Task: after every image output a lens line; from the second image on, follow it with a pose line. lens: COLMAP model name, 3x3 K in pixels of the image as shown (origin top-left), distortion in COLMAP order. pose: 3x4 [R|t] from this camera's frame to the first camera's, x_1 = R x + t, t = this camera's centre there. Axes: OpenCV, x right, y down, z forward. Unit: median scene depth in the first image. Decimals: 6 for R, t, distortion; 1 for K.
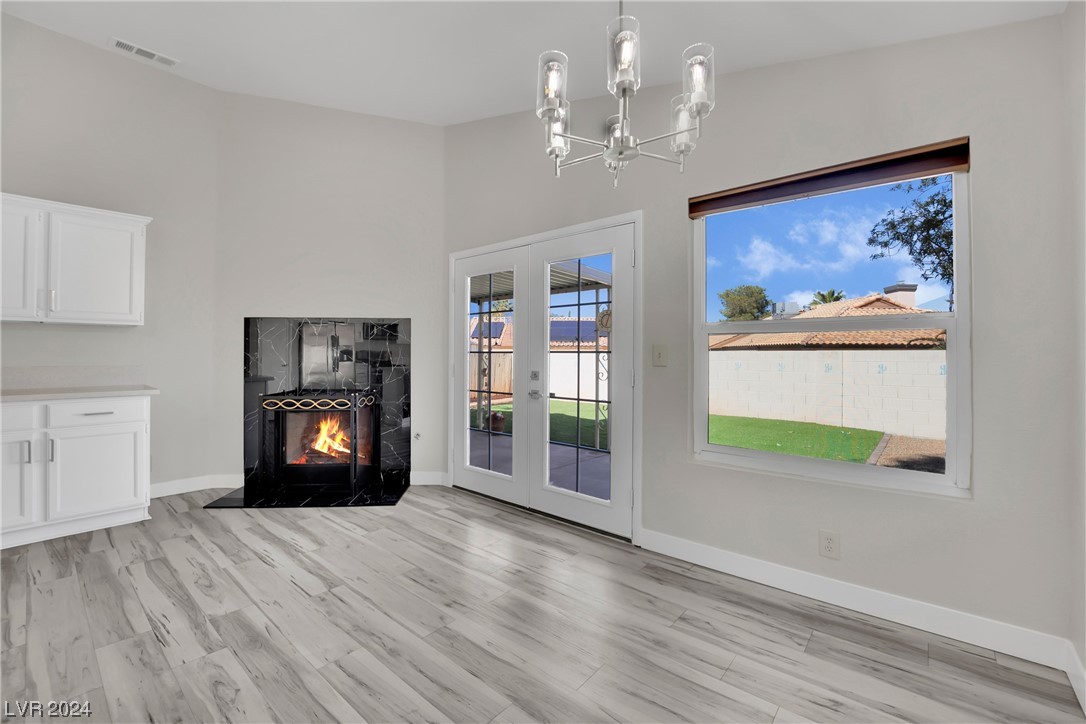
lens RADIAL K [[447.0, 0, 559.4], [0, 447.0, 355.3], [0, 0, 1]] dist [-0.022916, -0.000044]
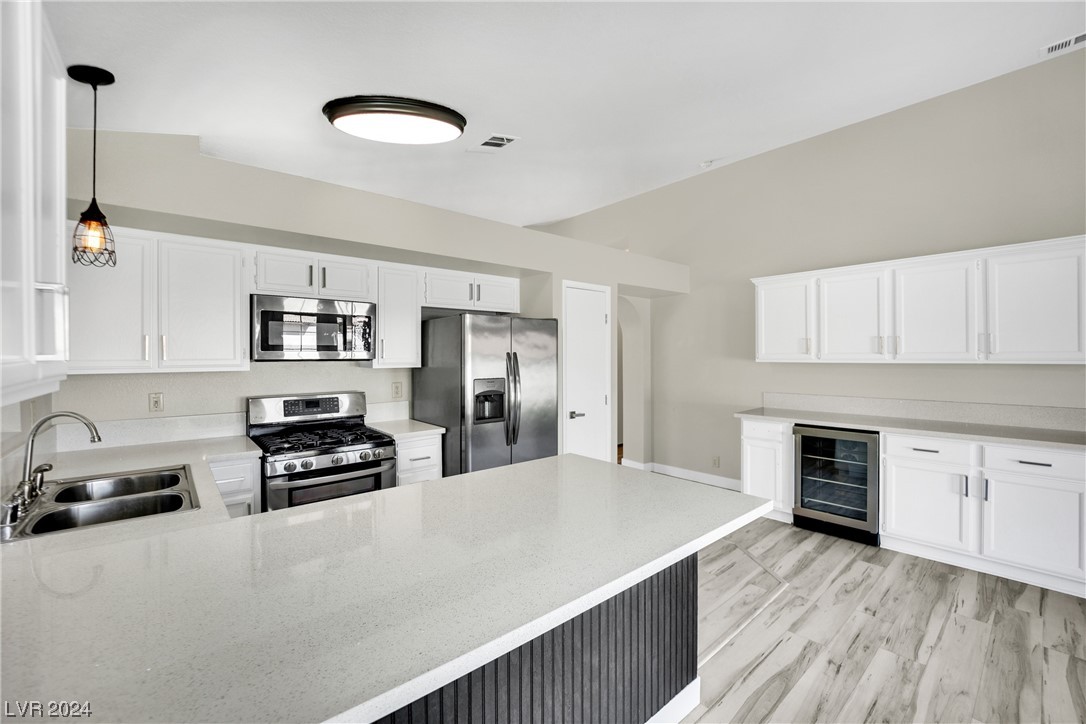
lens RADIAL K [[445.0, 0, 523.3], [0, 445.0, 357.1], [0, 0, 1]] dist [-0.022008, 0.000220]
pose [[-0.193165, -0.004578, -0.981156, 0.065465], [0.004110, 0.999977, -0.005475, -0.098134], [0.981158, -0.005090, -0.193141, 0.108656]]
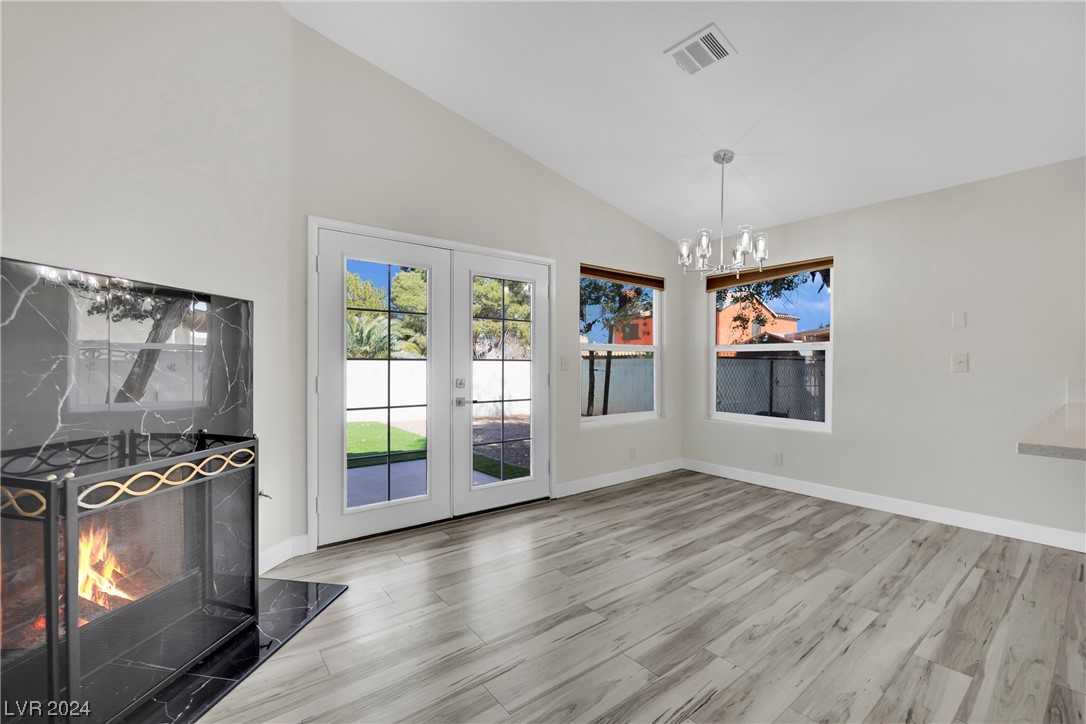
lens RADIAL K [[455.7, 0, 503.8], [0, 455.7, 365.2], [0, 0, 1]] dist [-0.021352, 0.000045]
pose [[0.269363, -0.007011, 0.963013, -1.230889], [-0.000312, 0.999973, 0.007367, -0.003403], [-0.963039, -0.002285, 0.269353, 0.756503]]
